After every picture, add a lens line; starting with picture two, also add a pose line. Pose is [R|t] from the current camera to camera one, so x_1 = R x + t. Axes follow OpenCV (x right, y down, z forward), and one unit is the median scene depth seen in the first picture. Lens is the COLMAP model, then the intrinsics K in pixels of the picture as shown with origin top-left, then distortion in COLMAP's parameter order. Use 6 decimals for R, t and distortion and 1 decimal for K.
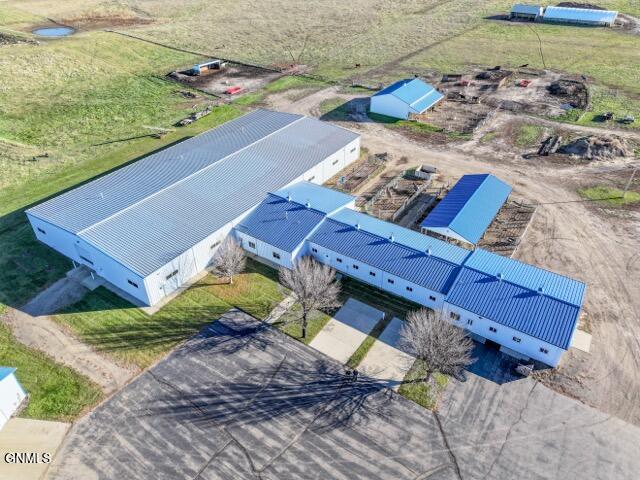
lens RADIAL K [[448.8, 0, 321.3], [0, 448.8, 236.3], [0, 0, 1]] dist [0.008594, 0.001180]
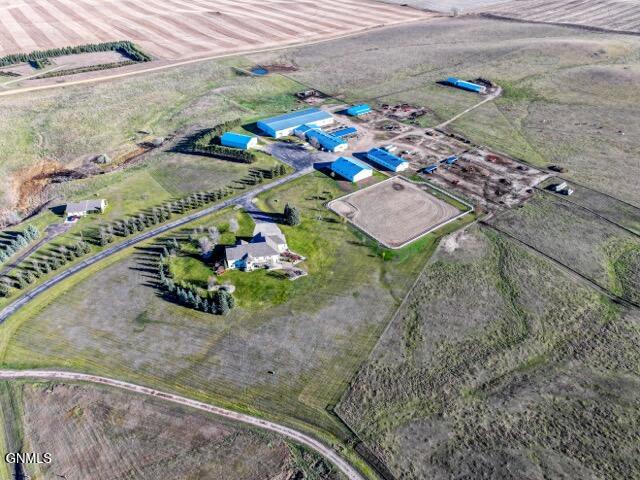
lens RADIAL K [[448.8, 0, 321.3], [0, 448.8, 236.3], [0, 0, 1]] dist [0.008594, 0.001180]
pose [[0.946377, 0.186805, -0.263580, 0.869420], [-0.192620, 0.981266, 0.003846, 0.573176], [0.259361, 0.047131, 0.964630, -1.971651]]
